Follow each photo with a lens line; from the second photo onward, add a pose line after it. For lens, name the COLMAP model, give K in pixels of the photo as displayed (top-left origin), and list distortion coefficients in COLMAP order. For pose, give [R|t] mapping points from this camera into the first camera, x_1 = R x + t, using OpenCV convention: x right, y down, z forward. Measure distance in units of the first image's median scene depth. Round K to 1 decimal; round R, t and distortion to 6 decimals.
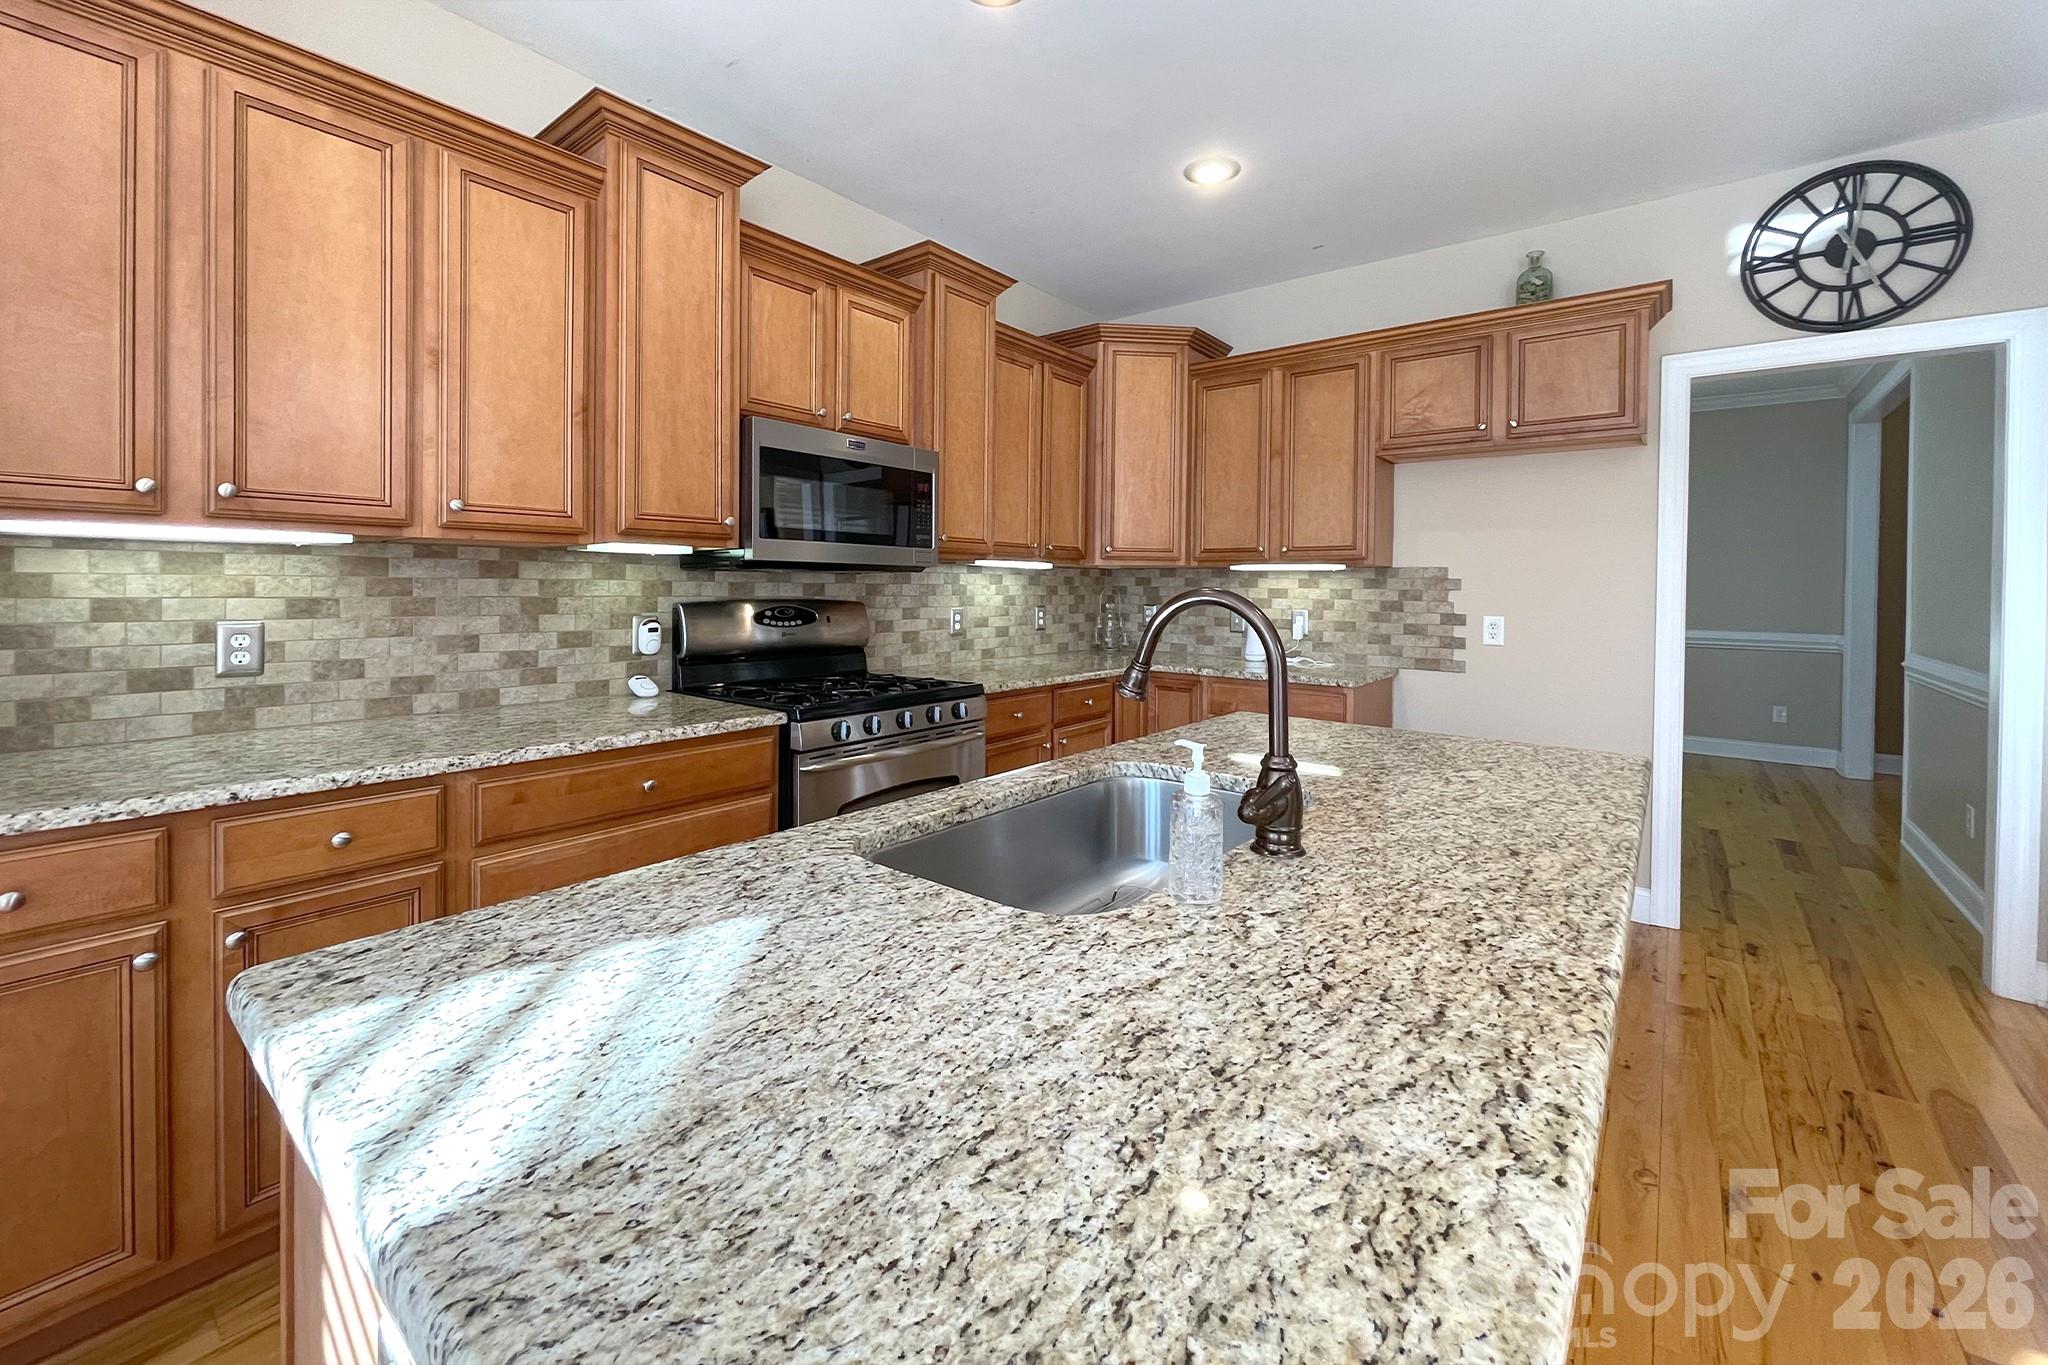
lens RADIAL K [[836.8, 0, 1020.9], [0, 836.8, 595.1], [0, 0, 1]] dist [-0.003123, -0.000181]
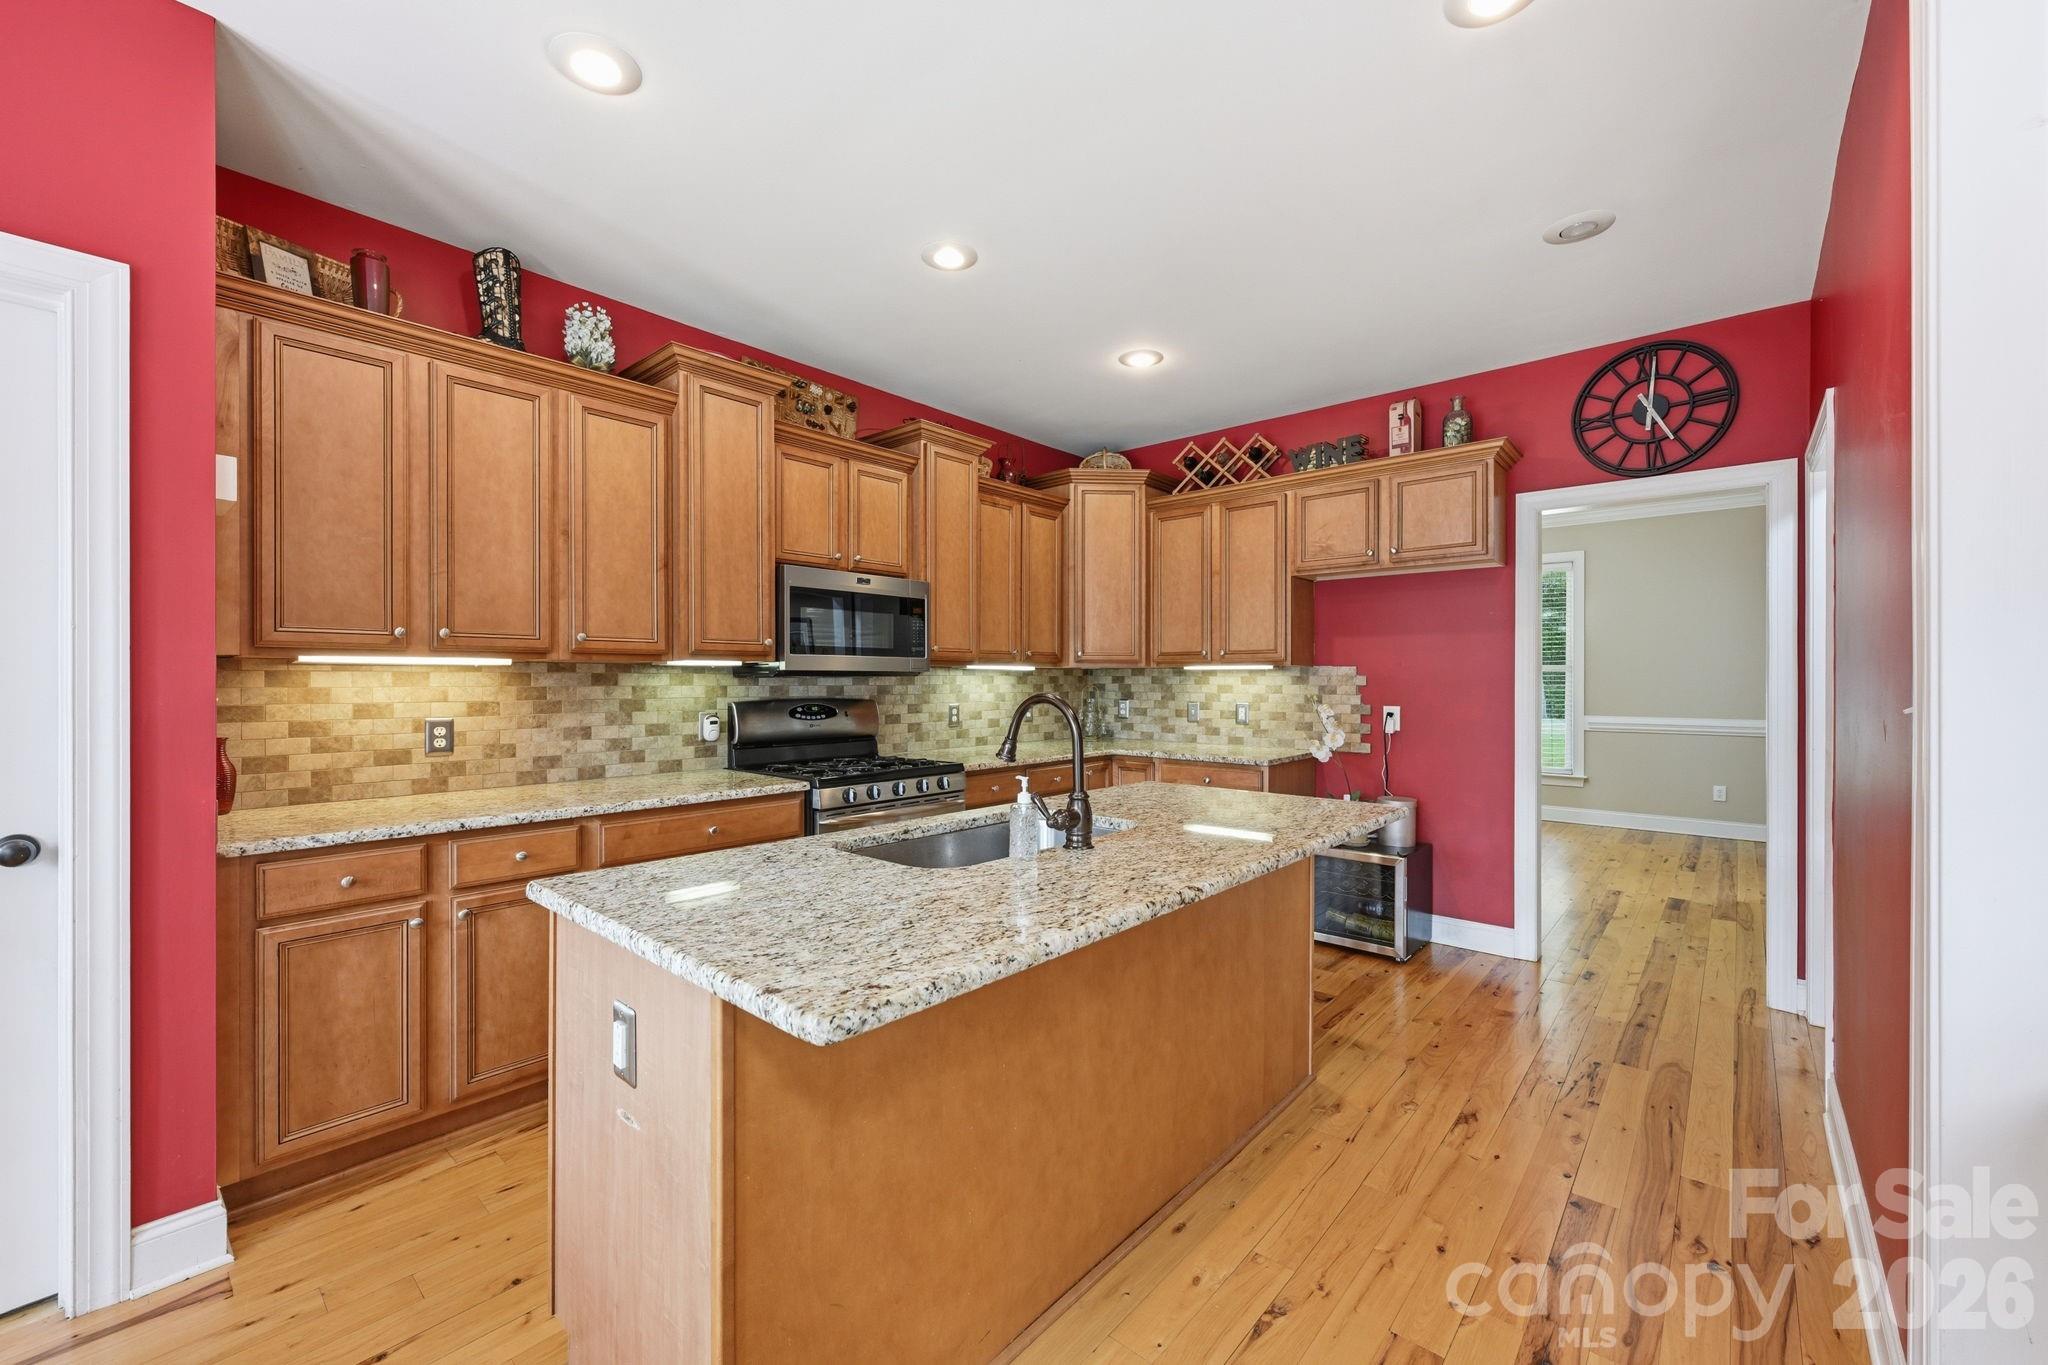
lens RADIAL K [[823.2, 0, 1024.0], [0, 823.2, 682.5], [0, 0, 1]] dist [0.001897, 0.000168]
pose [[0.998930, -0.010437, -0.045046, 0.129043], [0.010033, 0.999908, -0.009165, -0.005940], [0.045138, 0.008703, 0.998943, -0.324419]]
